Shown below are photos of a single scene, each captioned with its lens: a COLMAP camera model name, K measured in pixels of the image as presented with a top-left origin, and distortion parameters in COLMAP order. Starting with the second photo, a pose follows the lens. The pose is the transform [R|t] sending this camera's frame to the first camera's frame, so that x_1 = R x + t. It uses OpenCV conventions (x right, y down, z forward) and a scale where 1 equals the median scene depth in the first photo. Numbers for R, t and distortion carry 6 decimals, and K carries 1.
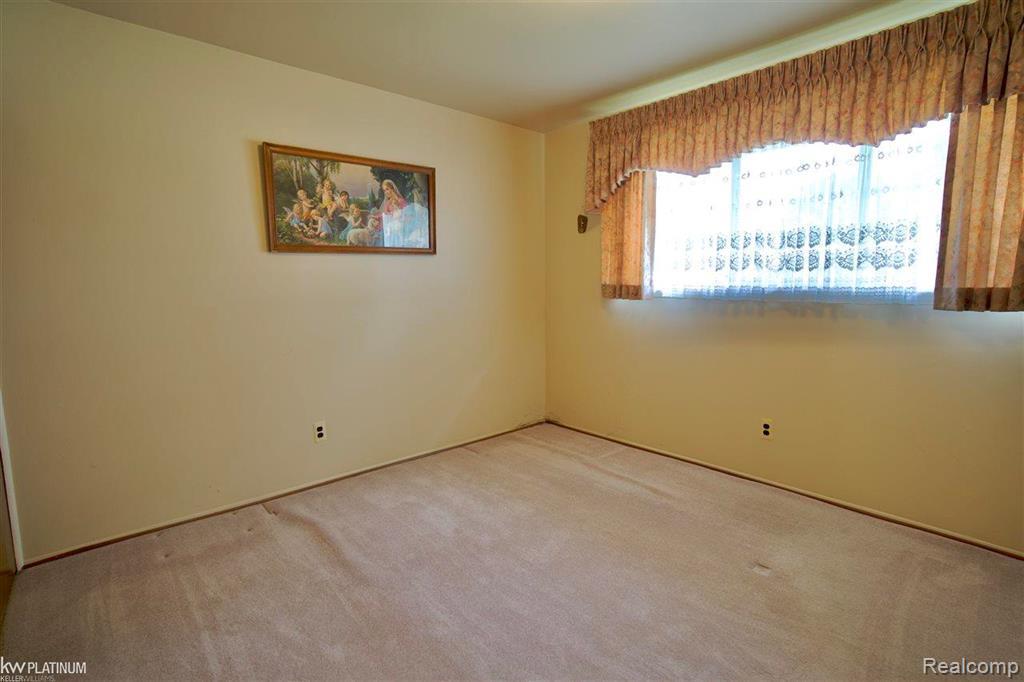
lens RADIAL K [[494.5, 0, 512.1], [0, 494.5, 335.5], [0, 0, 1]] dist [-0.010591, 0.008163]
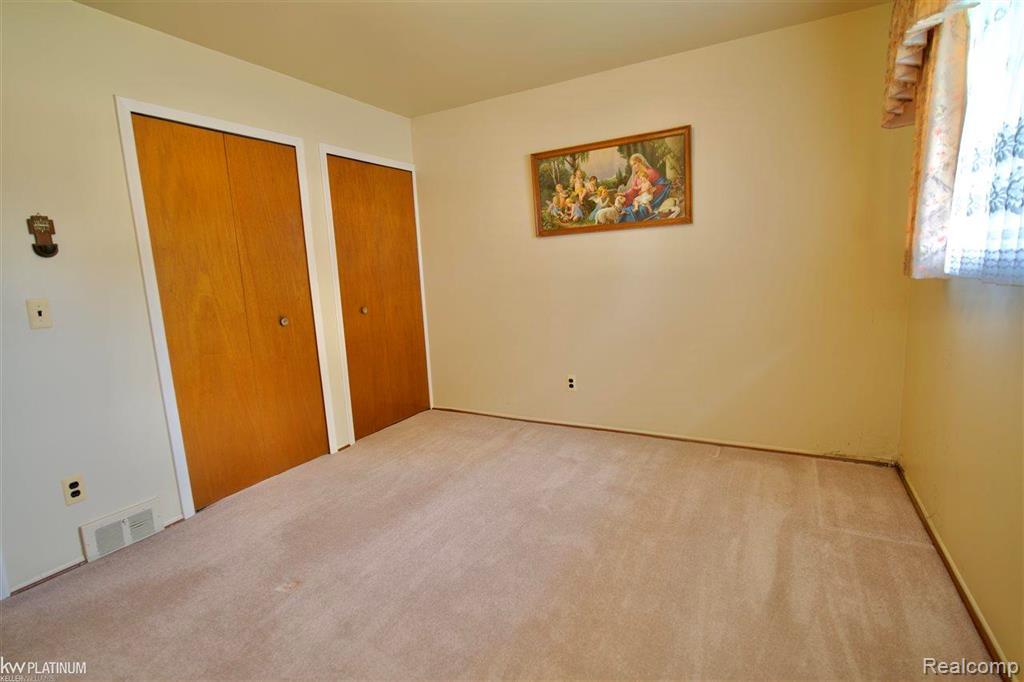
lens RADIAL K [[494.5, 0, 512.1], [0, 494.5, 335.5], [0, 0, 1]] dist [-0.010591, 0.008163]
pose [[0.327792, 0.125759, -0.936342, 0.695873], [-0.060617, 0.991858, 0.111995, -0.049030], [0.942803, 0.020047, 0.332746, 0.463545]]
